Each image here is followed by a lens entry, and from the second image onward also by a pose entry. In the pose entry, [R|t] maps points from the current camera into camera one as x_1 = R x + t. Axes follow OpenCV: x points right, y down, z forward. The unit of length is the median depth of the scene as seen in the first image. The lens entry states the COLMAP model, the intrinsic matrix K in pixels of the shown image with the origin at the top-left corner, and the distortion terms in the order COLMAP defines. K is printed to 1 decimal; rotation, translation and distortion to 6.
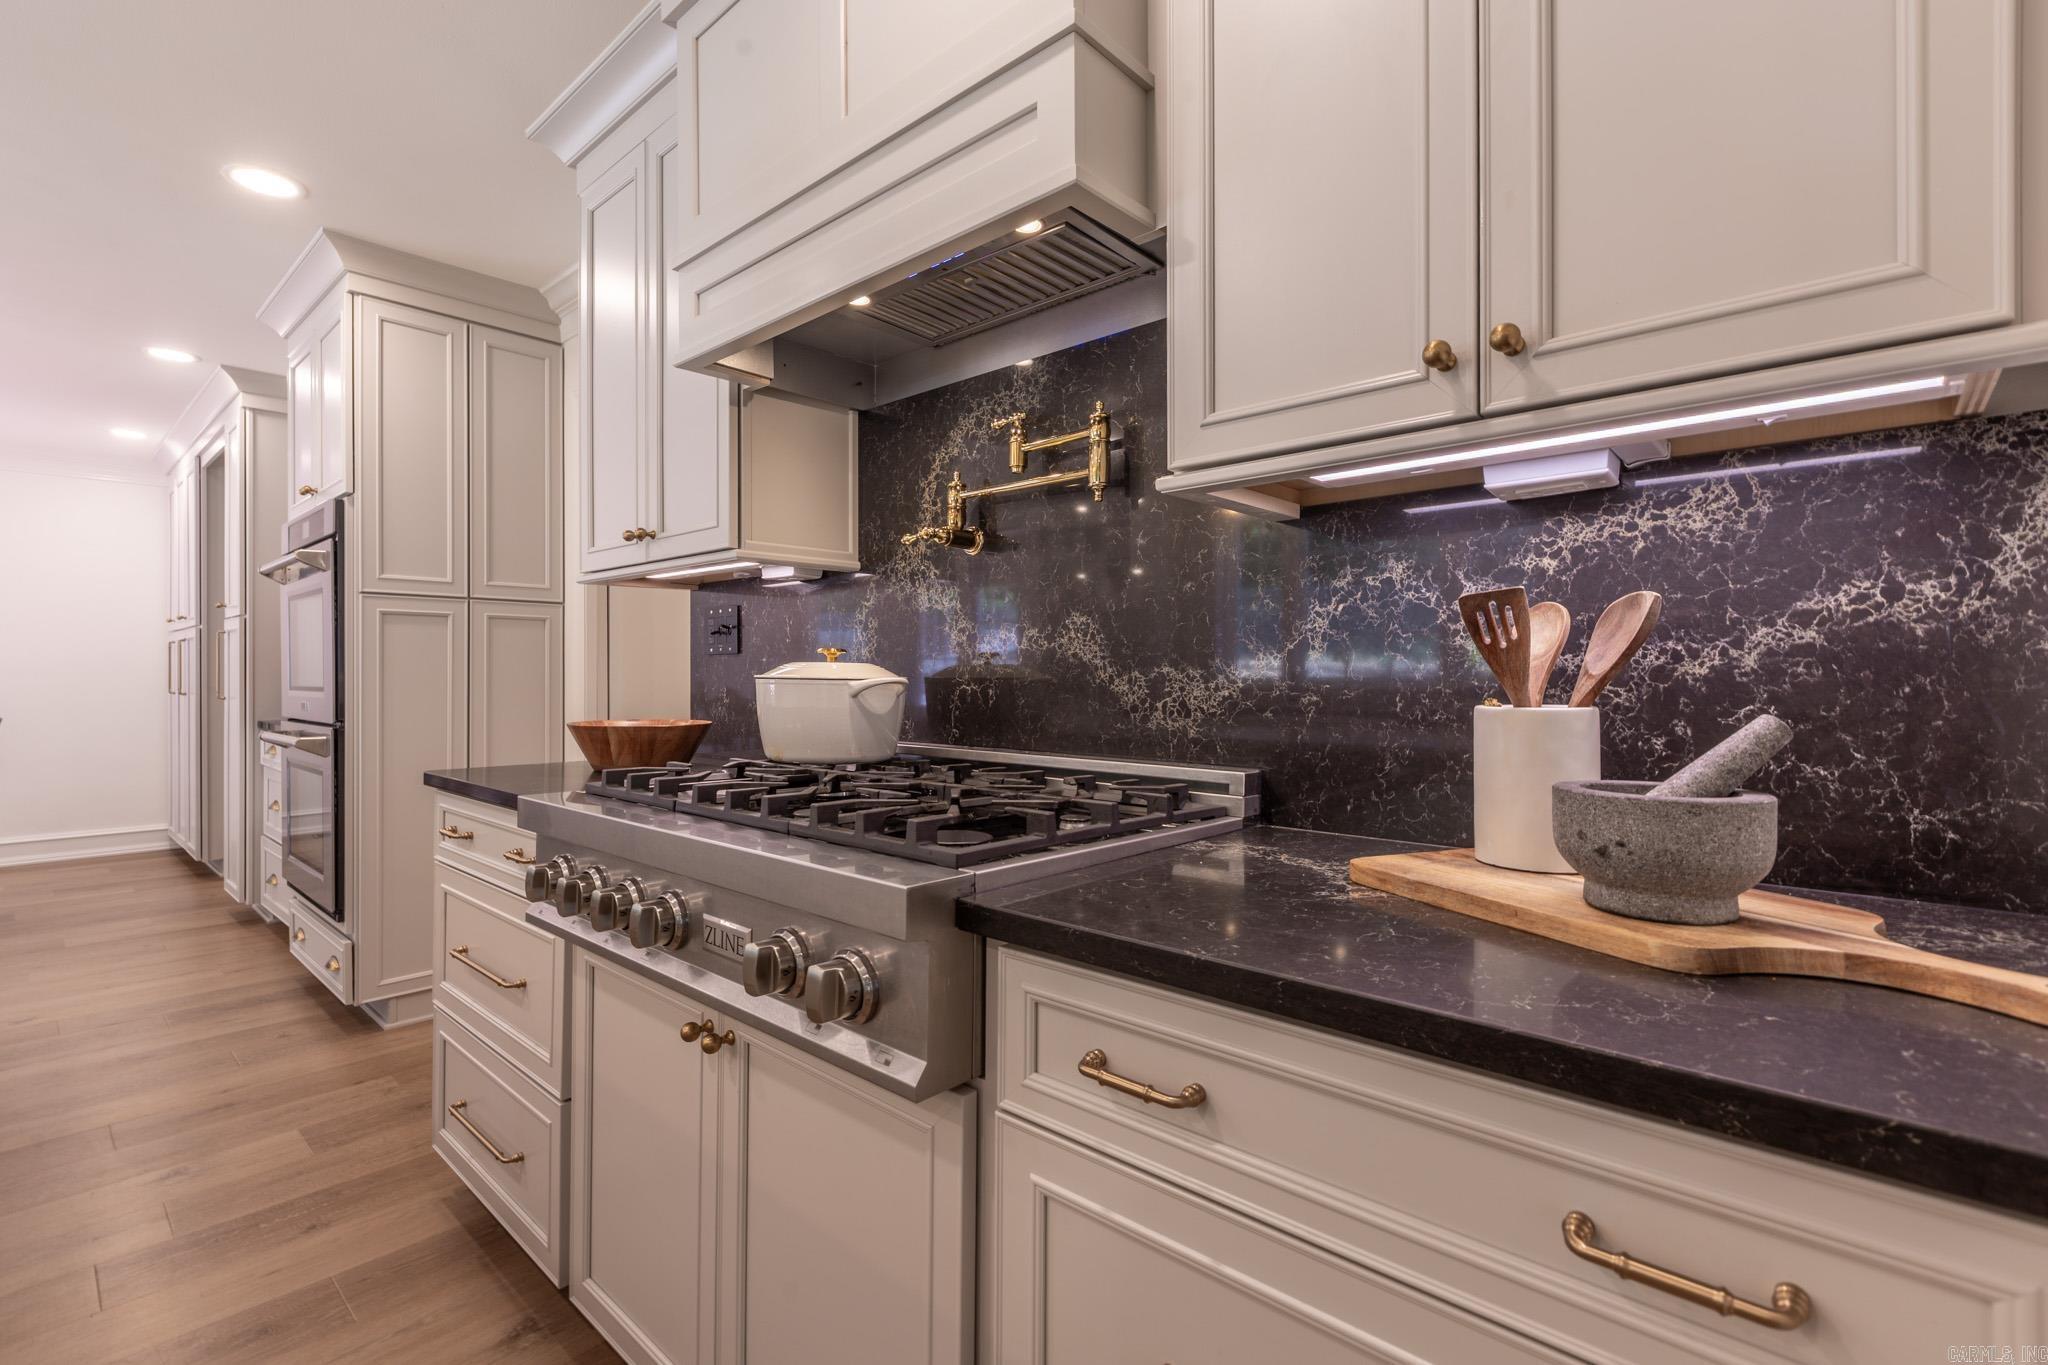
lens RADIAL K [[925.0, 0, 1000.3], [0, 925.0, 668.6], [0, 0, 1]] dist [-0.000877, -0.000142]
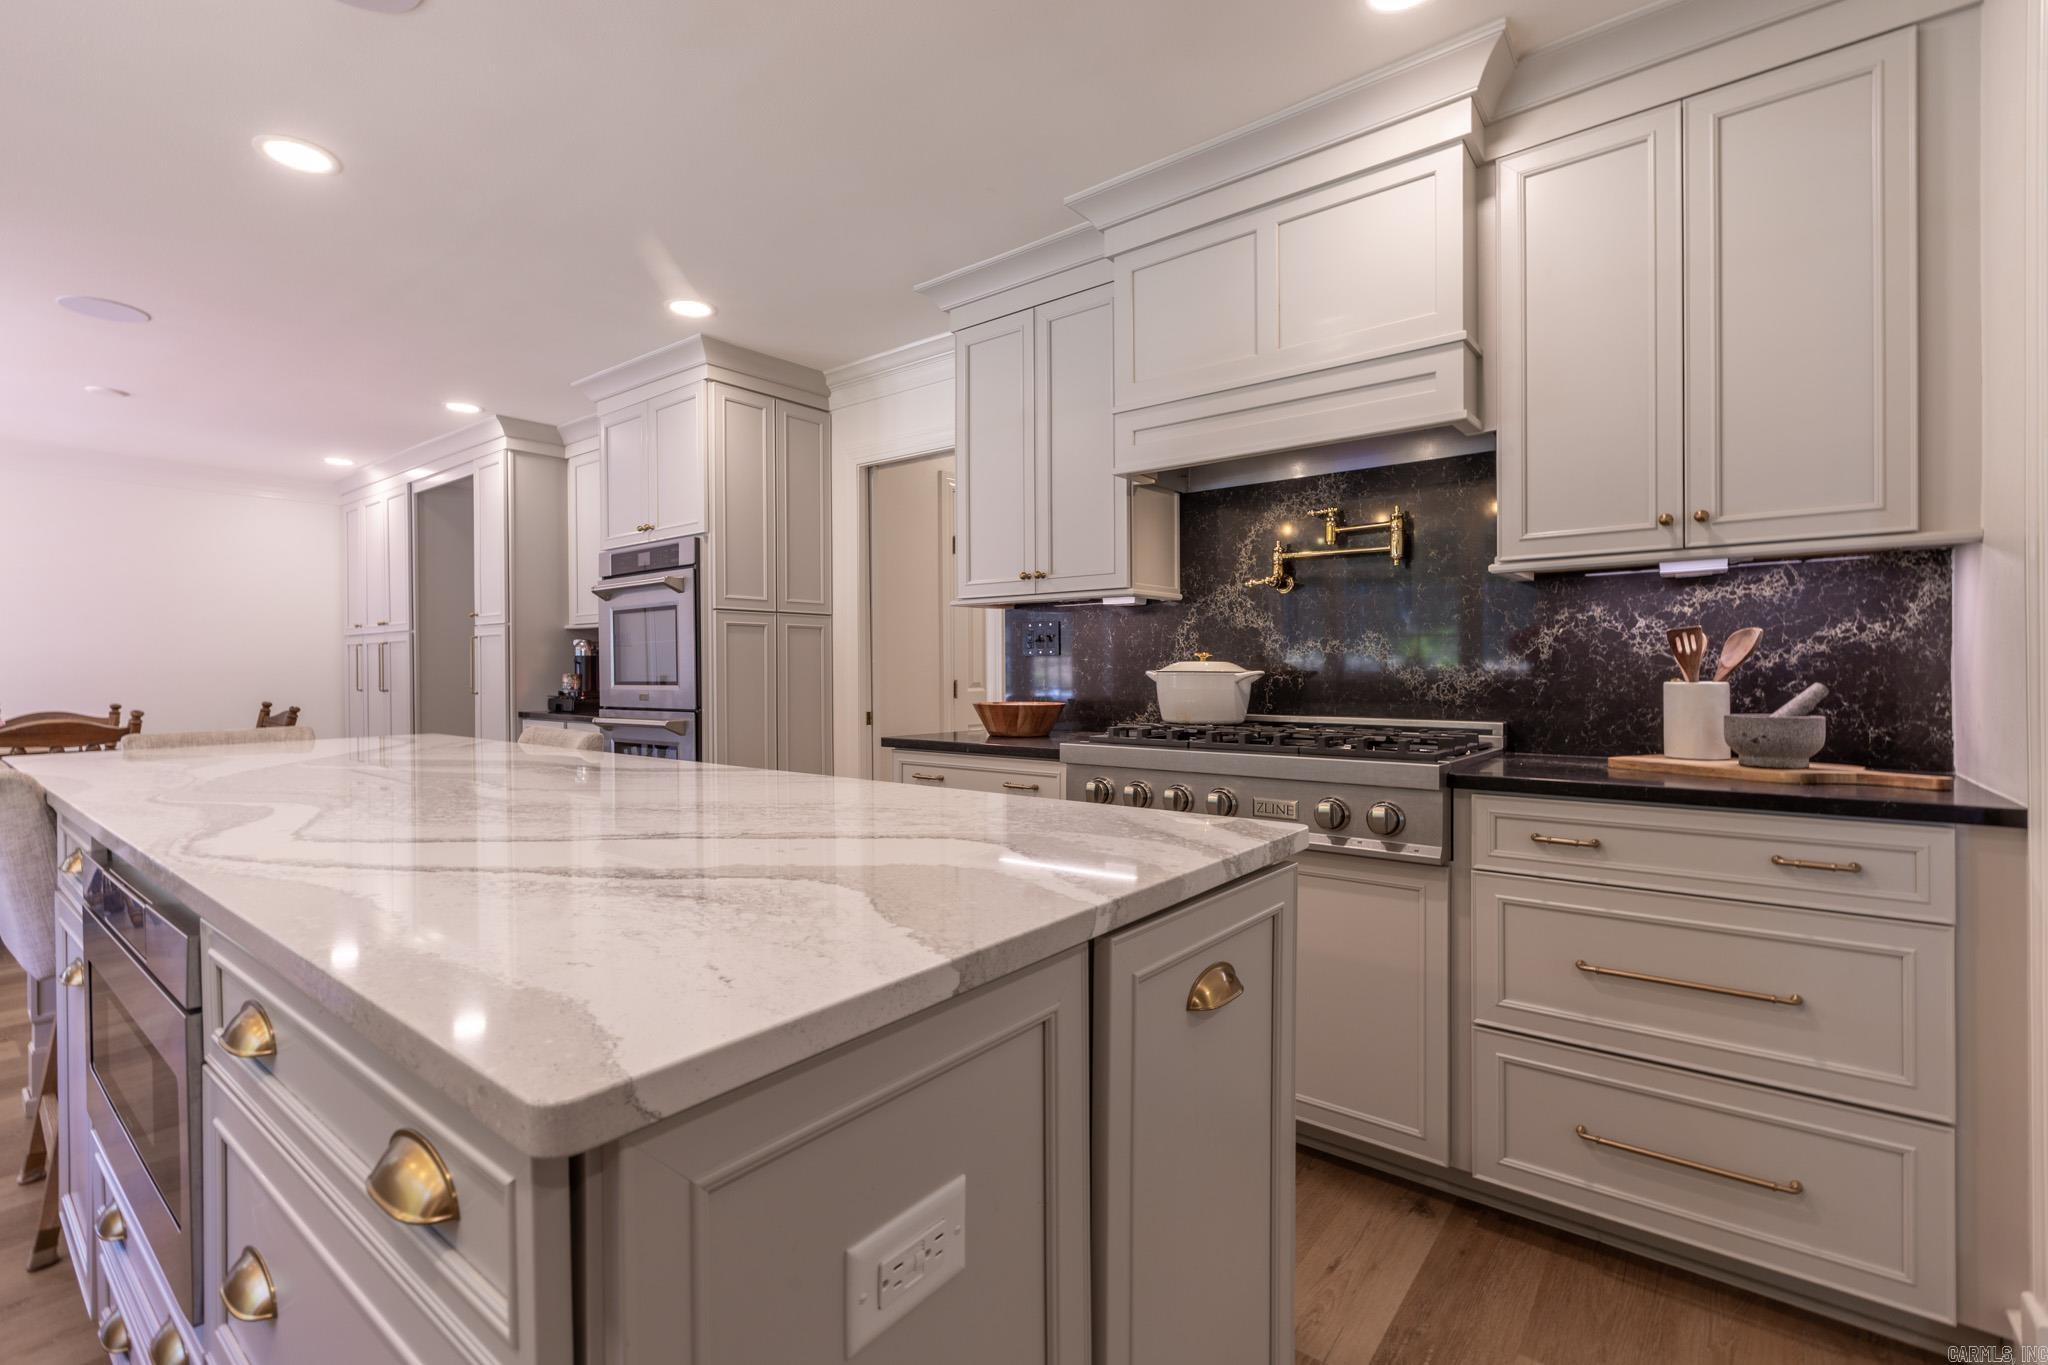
lens RADIAL K [[911.1, 0, 1008.8], [0, 911.1, 667.3], [0, 0, 1]] dist [0.001911, -0.000433]
pose [[0.997846, -0.004958, 0.065409, -1.032450], [0.004777, 0.999984, 0.002927, -0.005504], [-0.065422, -0.002608, 0.997854, -0.887343]]
